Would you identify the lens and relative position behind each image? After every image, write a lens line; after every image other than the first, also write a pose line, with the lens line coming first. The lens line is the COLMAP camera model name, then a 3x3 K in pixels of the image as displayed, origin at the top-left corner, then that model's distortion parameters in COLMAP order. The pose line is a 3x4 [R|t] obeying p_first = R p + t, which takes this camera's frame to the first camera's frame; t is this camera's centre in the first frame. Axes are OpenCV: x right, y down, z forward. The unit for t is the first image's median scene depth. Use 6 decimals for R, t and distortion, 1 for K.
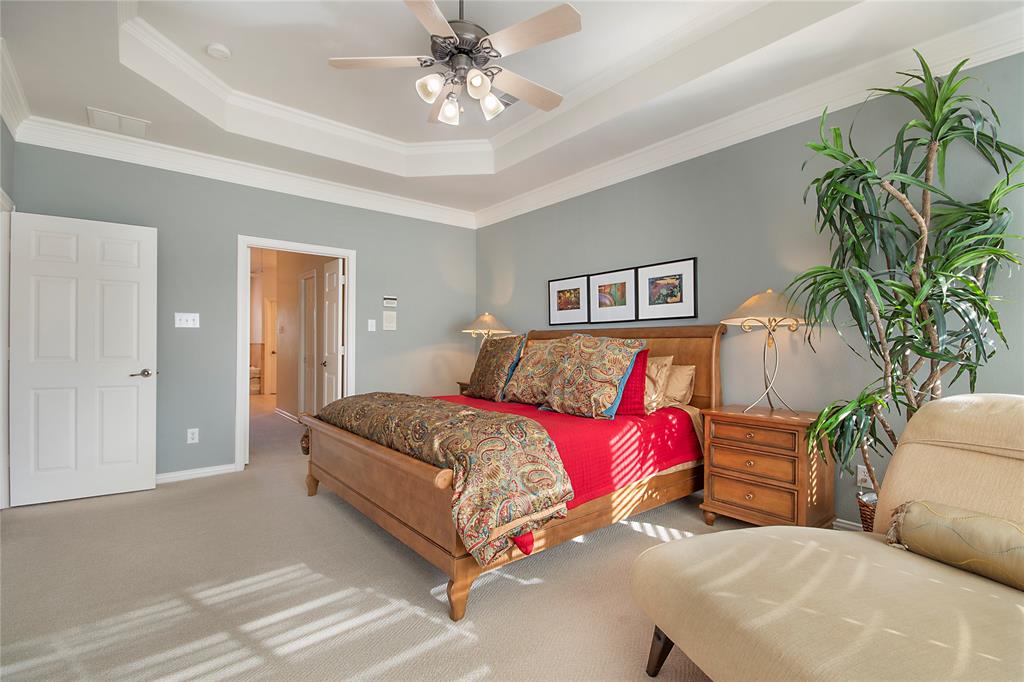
lens RADIAL K [[454.1, 0, 511.7], [0, 454.1, 341.4], [0, 0, 1]] dist [0.000596, -0.007027]
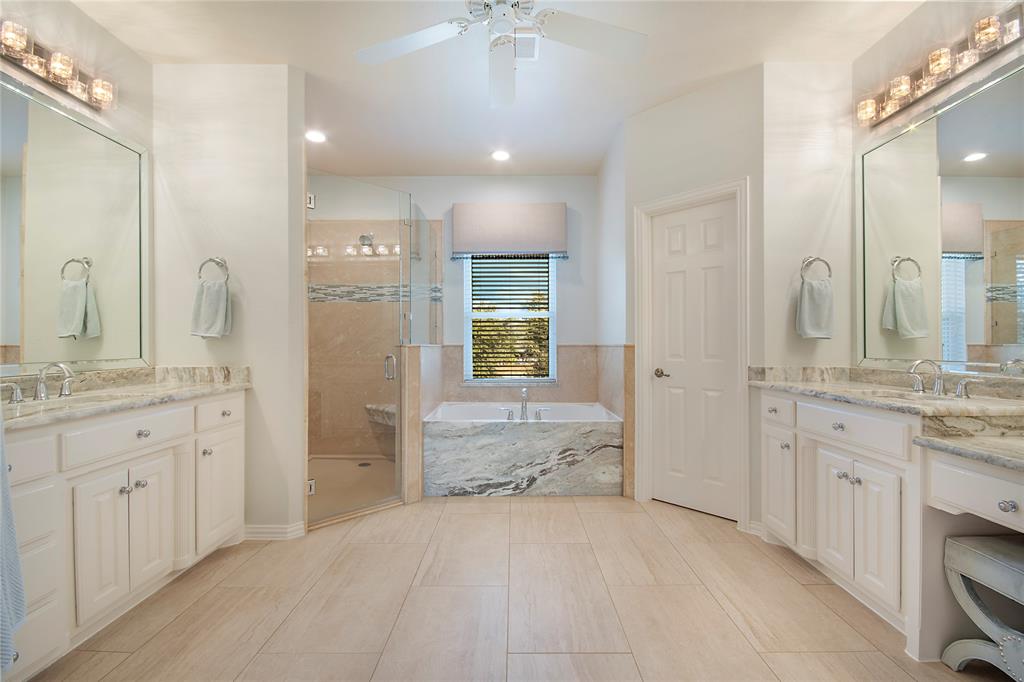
lens RADIAL K [[454.1, 0, 515.8], [0, 454.1, 342.3], [0, 0, 1]] dist [0.000596, -0.007027]
pose [[0.764115, -0.002456, -0.645076, -0.396473], [0.005923, 0.999977, 0.003208, 0.001207], [0.645053, -0.006272, 0.764112, 0.690988]]
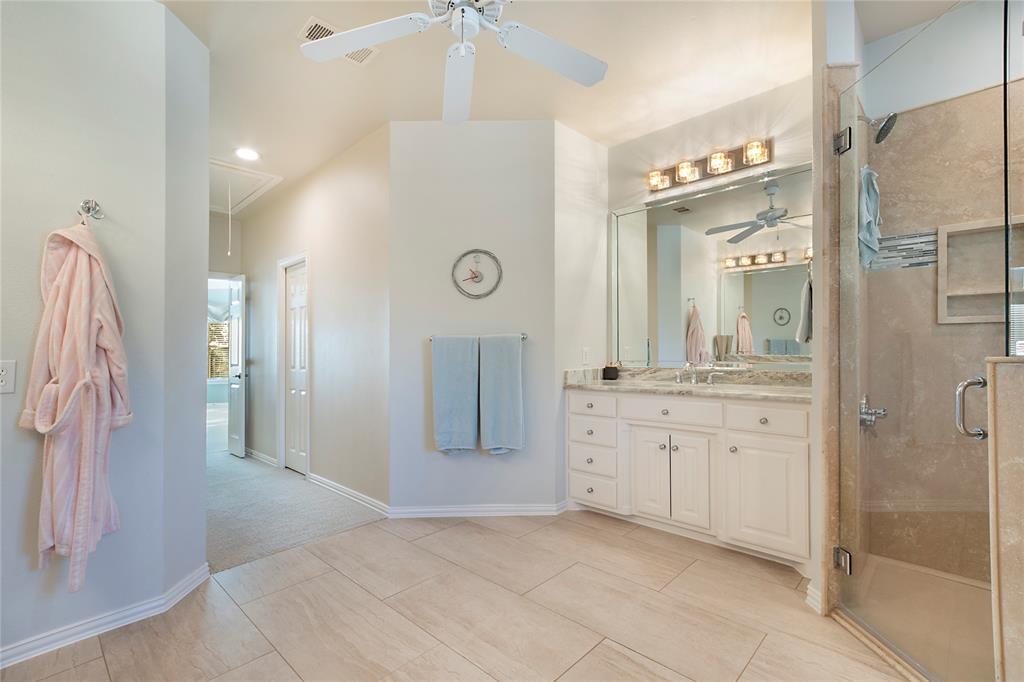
lens RADIAL K [[454.1, 0, 518.0], [0, 454.1, 344.5], [0, 0, 1]] dist [0.000596, -0.007027]
pose [[-0.992993, 0.012454, -0.117511, -0.518663], [0.013831, 0.999845, -0.010910, -0.000417], [0.117357, -0.012459, -0.993012, 1.004738]]
